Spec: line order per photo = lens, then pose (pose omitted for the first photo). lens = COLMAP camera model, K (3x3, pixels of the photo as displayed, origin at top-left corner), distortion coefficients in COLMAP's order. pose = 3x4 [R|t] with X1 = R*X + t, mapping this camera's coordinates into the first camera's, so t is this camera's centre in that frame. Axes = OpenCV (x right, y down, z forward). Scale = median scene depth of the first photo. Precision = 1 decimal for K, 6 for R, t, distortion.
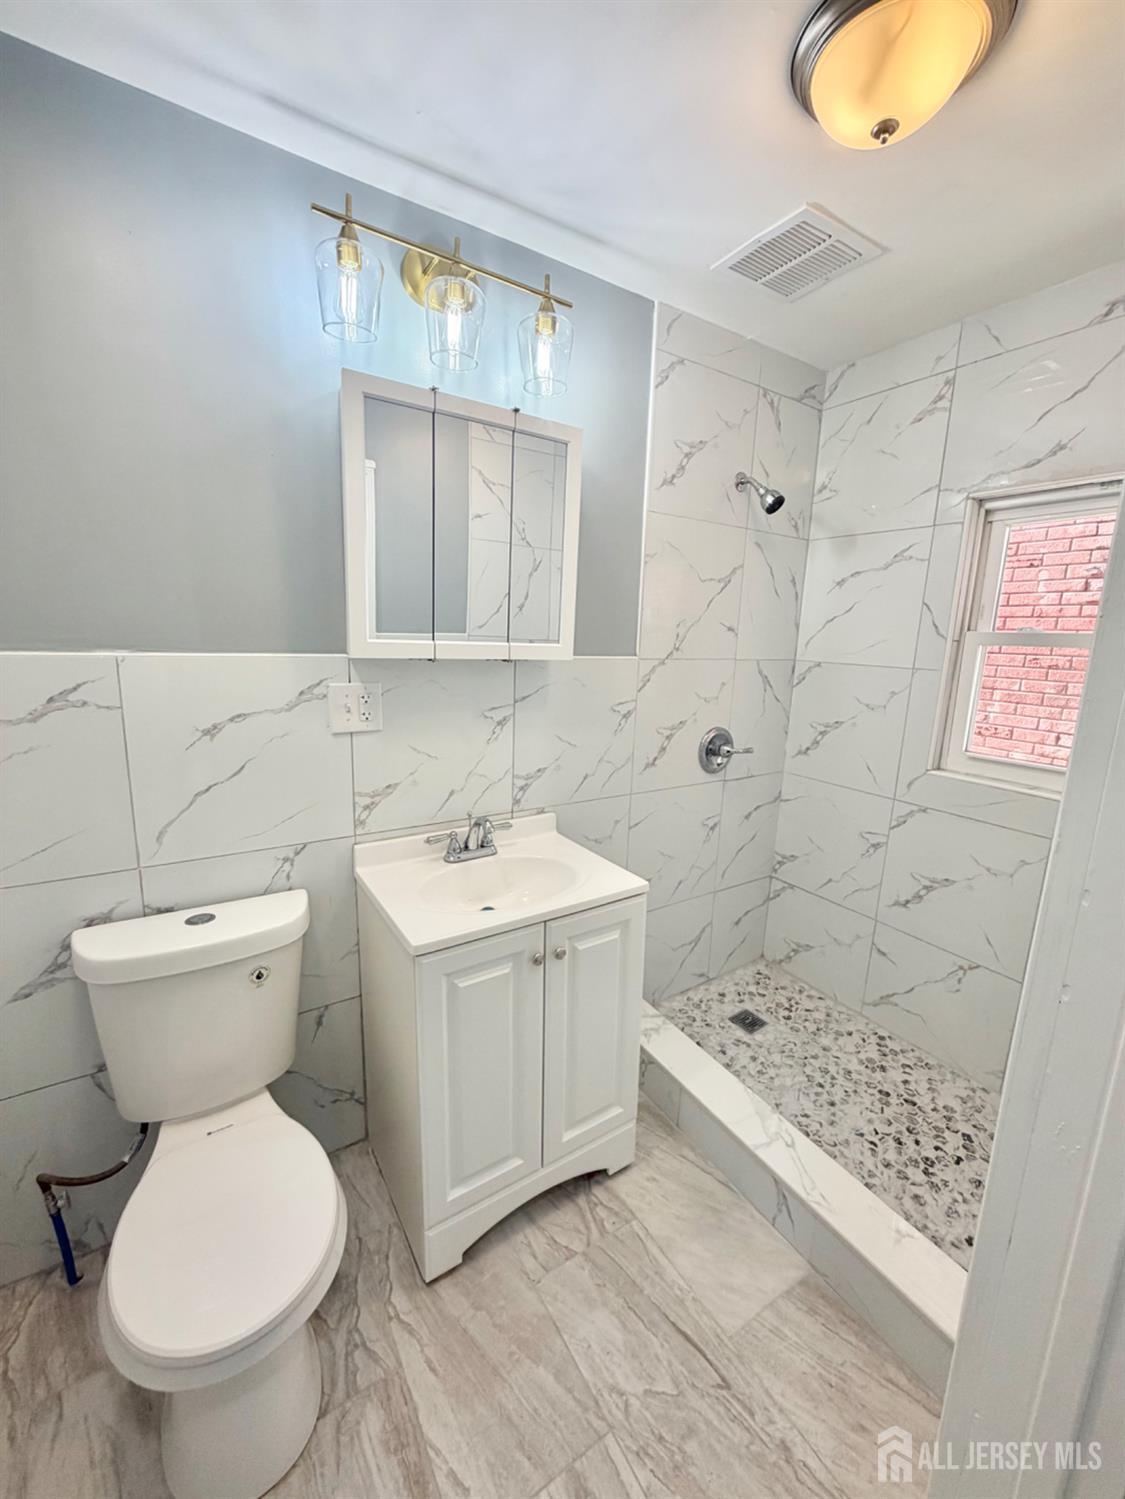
lens RADIAL K [[599.6, 0, 561.7], [0, 599.6, 748.3], [0, 0, 1]] dist [0.001049, -0.000499]
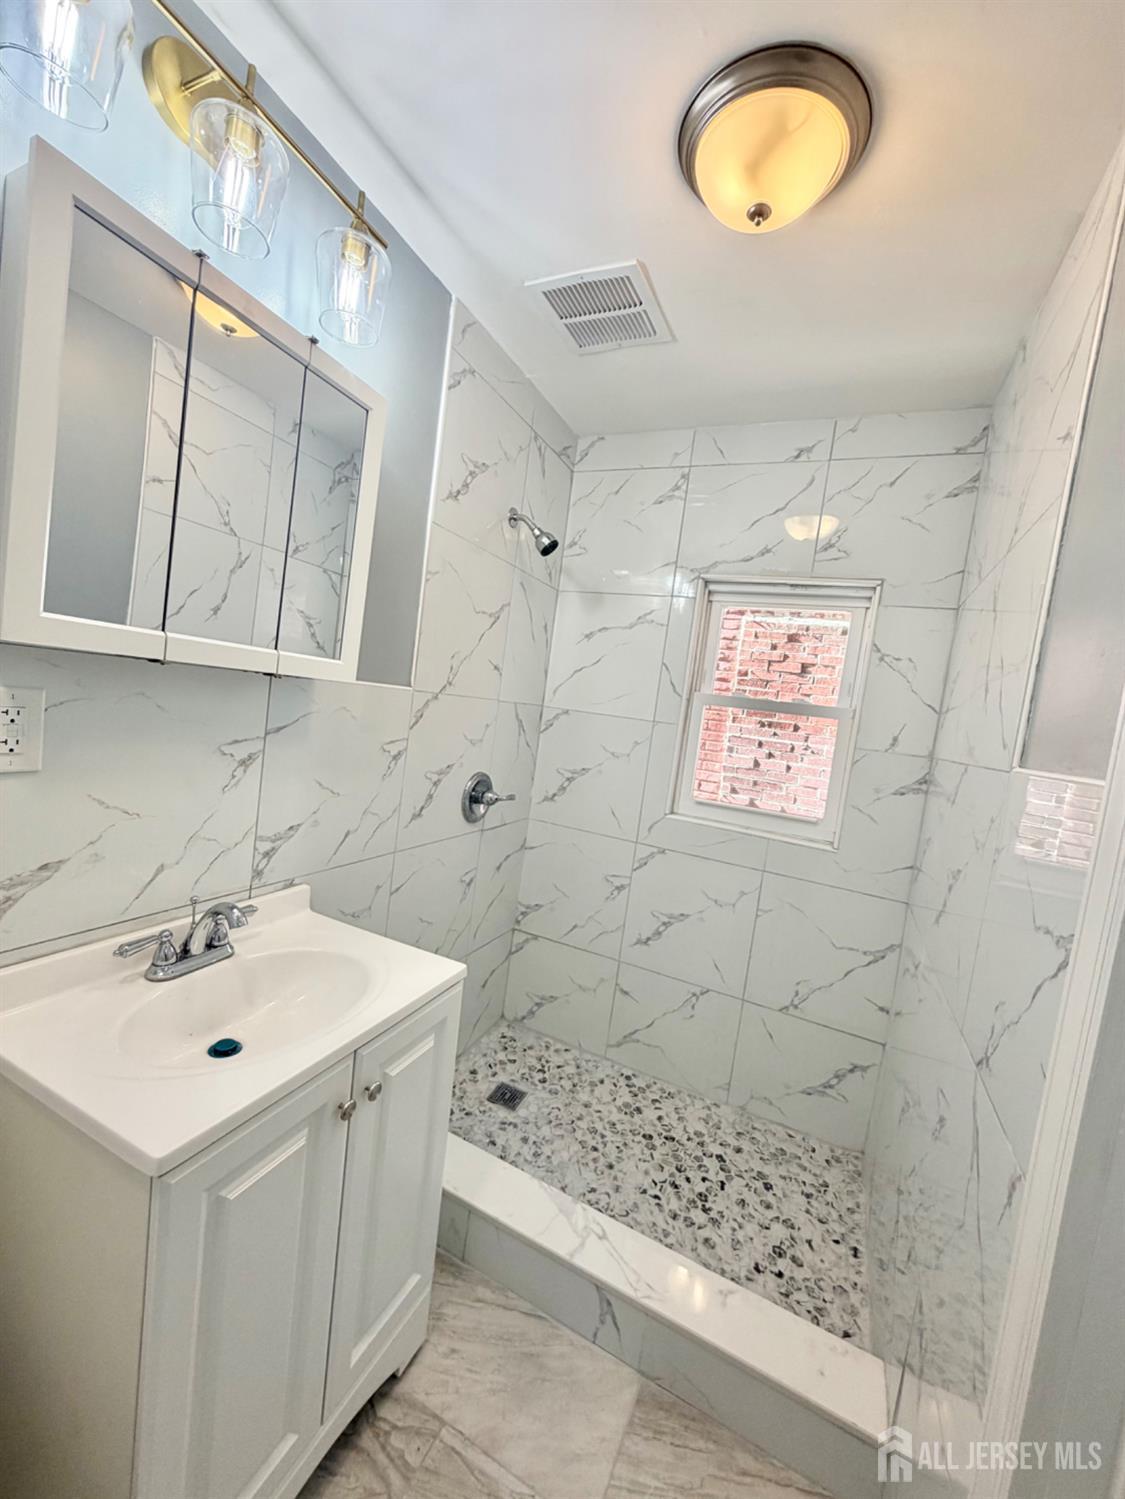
lens RADIAL K [[599.6, 0, 562.4], [0, 599.6, 747.2], [0, 0, 1]] dist [0.001049, -0.000499]
pose [[0.838569, 0.037142, 0.543527, -0.166568], [0.002594, 0.997390, -0.072159, -0.008297], [-0.544789, 0.061920, 0.836284, 0.203369]]
